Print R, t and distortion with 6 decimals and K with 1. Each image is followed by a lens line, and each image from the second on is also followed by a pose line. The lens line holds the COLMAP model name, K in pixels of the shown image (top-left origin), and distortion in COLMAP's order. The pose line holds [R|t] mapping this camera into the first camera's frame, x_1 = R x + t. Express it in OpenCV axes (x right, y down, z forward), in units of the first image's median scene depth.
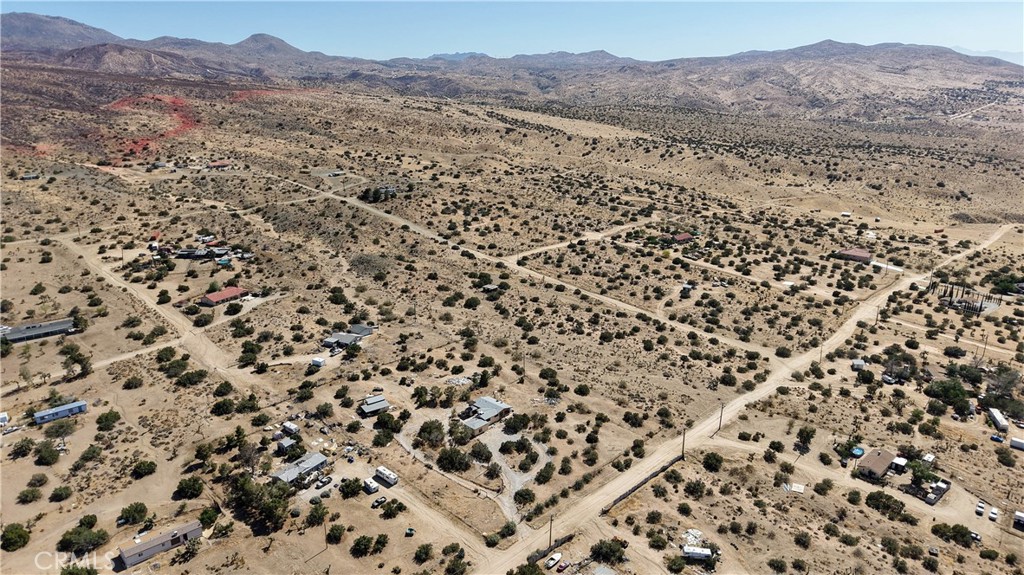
lens RADIAL K [[683.8, 0, 512.8], [0, 683.8, 295.9], [0, 0, 1]] dist [0.023573, -0.023798]
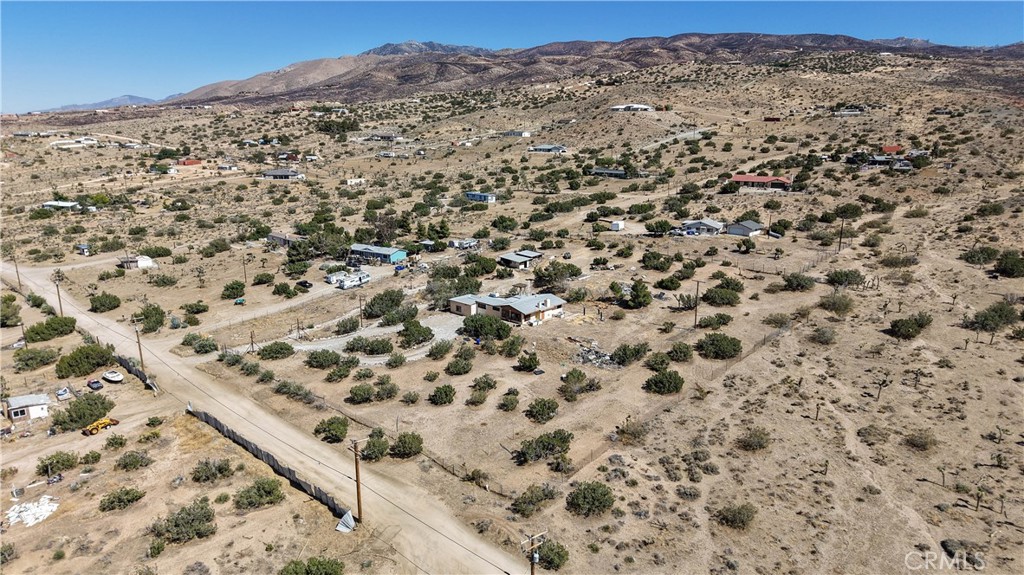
lens RADIAL K [[683.8, 0, 517.9], [0, 683.8, 292.7], [0, 0, 1]] dist [0.023573, -0.023798]
pose [[0.018885, 0.246702, -0.968907, 0.515302], [-0.303932, 0.924636, 0.229506, 0.029542], [0.952507, 0.290147, 0.092442, 0.961698]]
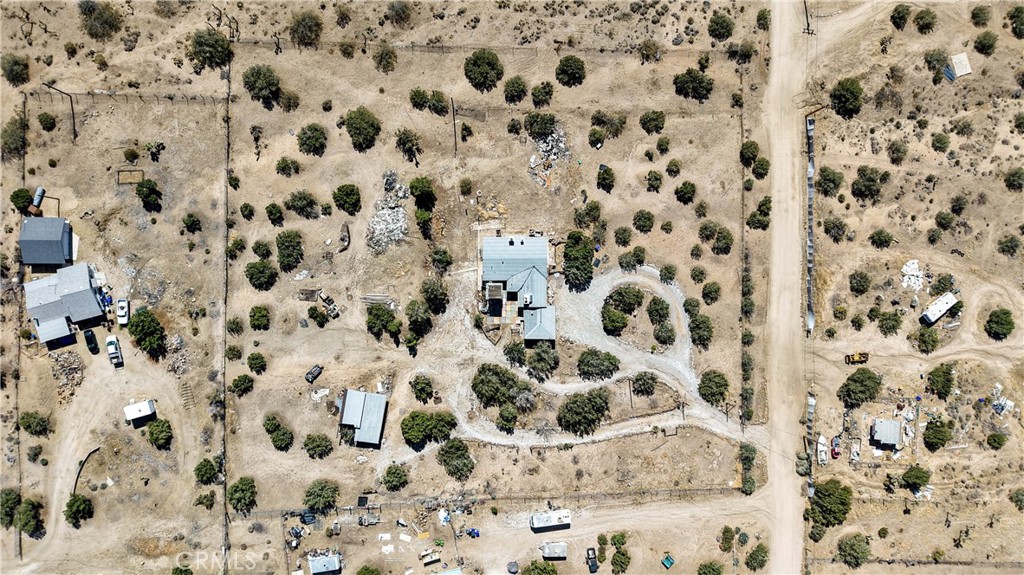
lens RADIAL K [[683.8, 0, 504.1], [0, 683.8, 278.7], [0, 0, 1]] dist [0.023573, -0.023798]
pose [[0.714391, -0.699564, 0.016007, -0.057274], [0.194895, 0.220892, 0.955627, -0.365232], [-0.672058, -0.679571, 0.294144, 0.858011]]
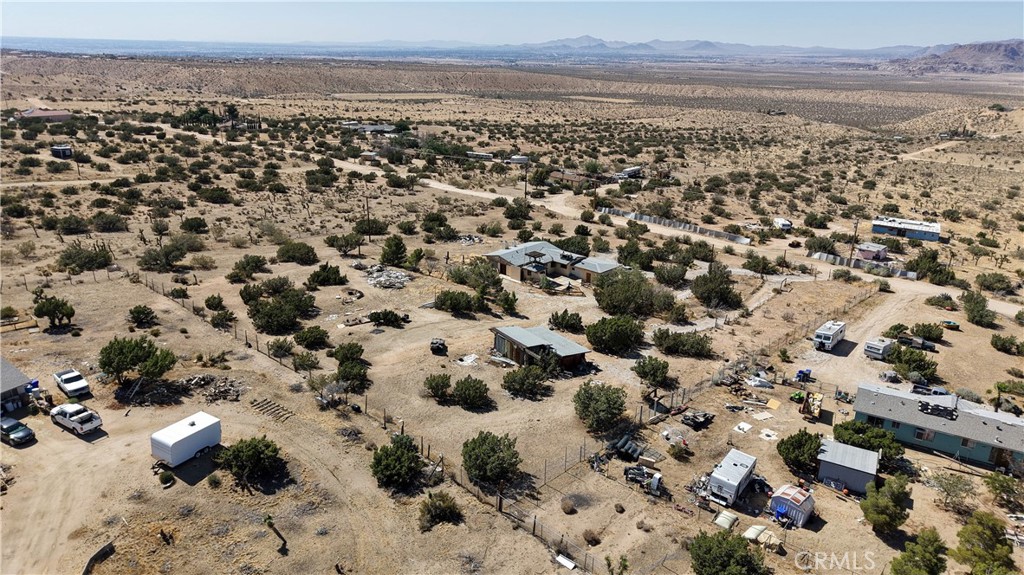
lens RADIAL K [[683.8, 0, 512.8], [0, 683.8, 289.8], [0, 0, 1]] dist [0.023573, -0.023798]
pose [[-0.016204, -0.339365, 0.940515, -0.521755], [0.290826, 0.898370, 0.329168, 0.020486], [-0.956639, 0.278860, 0.084139, 0.997142]]
